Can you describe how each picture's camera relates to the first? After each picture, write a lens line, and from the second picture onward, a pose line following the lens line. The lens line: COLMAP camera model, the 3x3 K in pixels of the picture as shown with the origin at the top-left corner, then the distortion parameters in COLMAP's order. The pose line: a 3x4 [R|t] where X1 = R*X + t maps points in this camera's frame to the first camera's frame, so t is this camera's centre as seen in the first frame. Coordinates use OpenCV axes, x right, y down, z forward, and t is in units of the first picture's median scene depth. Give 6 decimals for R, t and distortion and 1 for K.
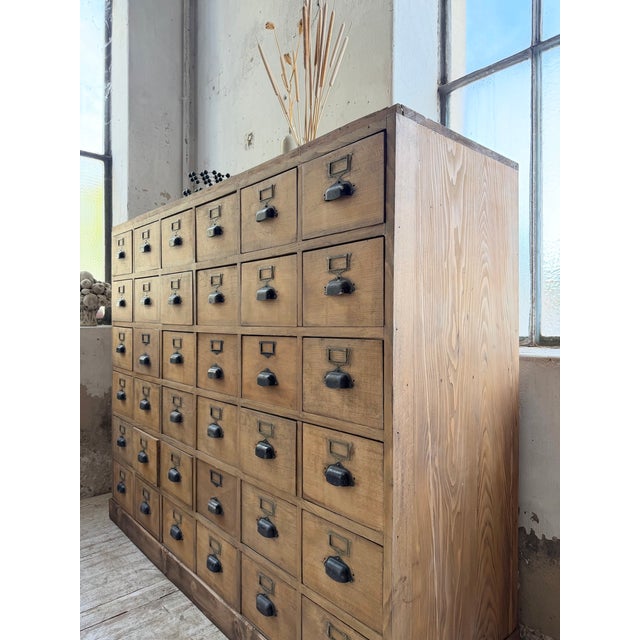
lens RADIAL K [[450.9, 0, 318.2], [0, 450.9, 321.0], [0, 0, 1]] dist [0.077476, -0.112149]
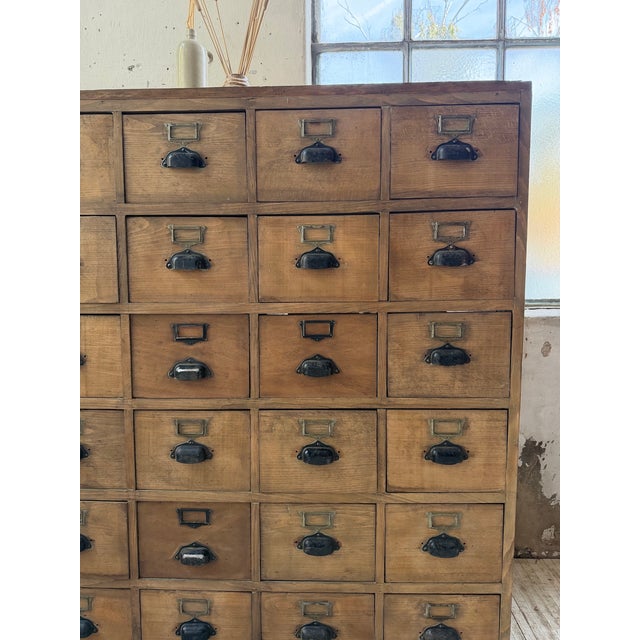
lens RADIAL K [[448.6, 0, 319.2], [0, 448.6, 317.9], [0, 0, 1]] dist [0.074176, -0.109299]
pose [[0.691673, -0.066794, 0.719115, -0.671843], [0.009256, 0.996452, 0.083650, -0.025683], [-0.722151, -0.051202, 0.689838, 0.449170]]
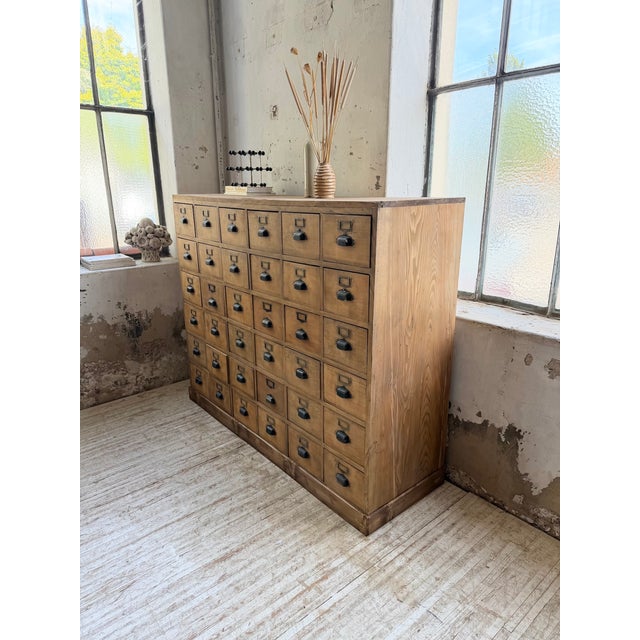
lens RADIAL K [[450.9, 0, 318.2], [0, 450.9, 321.0], [0, 0, 1]] dist [0.077476, -0.112149]
pose [[0.999713, -0.000890, -0.023936, -0.012276], [0.007567, 0.959862, 0.280369, -0.384838], [0.022726, -0.280470, 0.959594, -0.582285]]
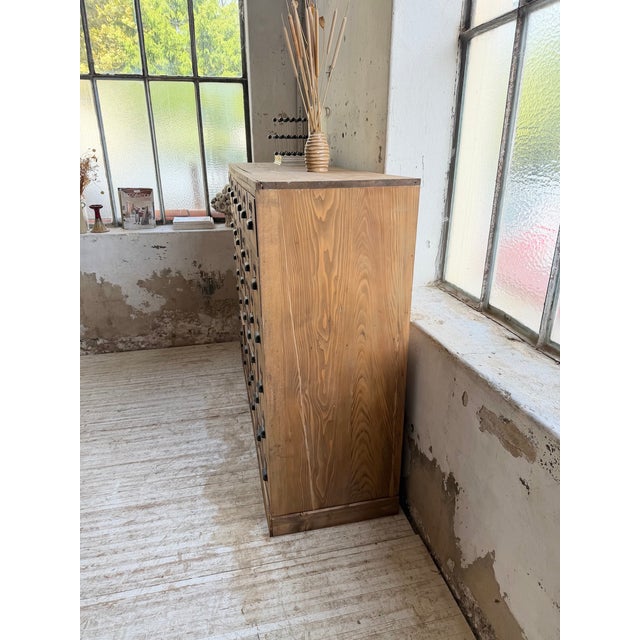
lens RADIAL K [[450.9, 0, 318.2], [0, 450.9, 321.0], [0, 0, 1]] dist [0.077476, -0.112149]
pose [[0.876100, 0.167663, -0.452038, 0.814710], [0.002318, 0.936110, 0.351701, -0.421877], [0.482124, -0.309173, 0.819737, -0.210560]]
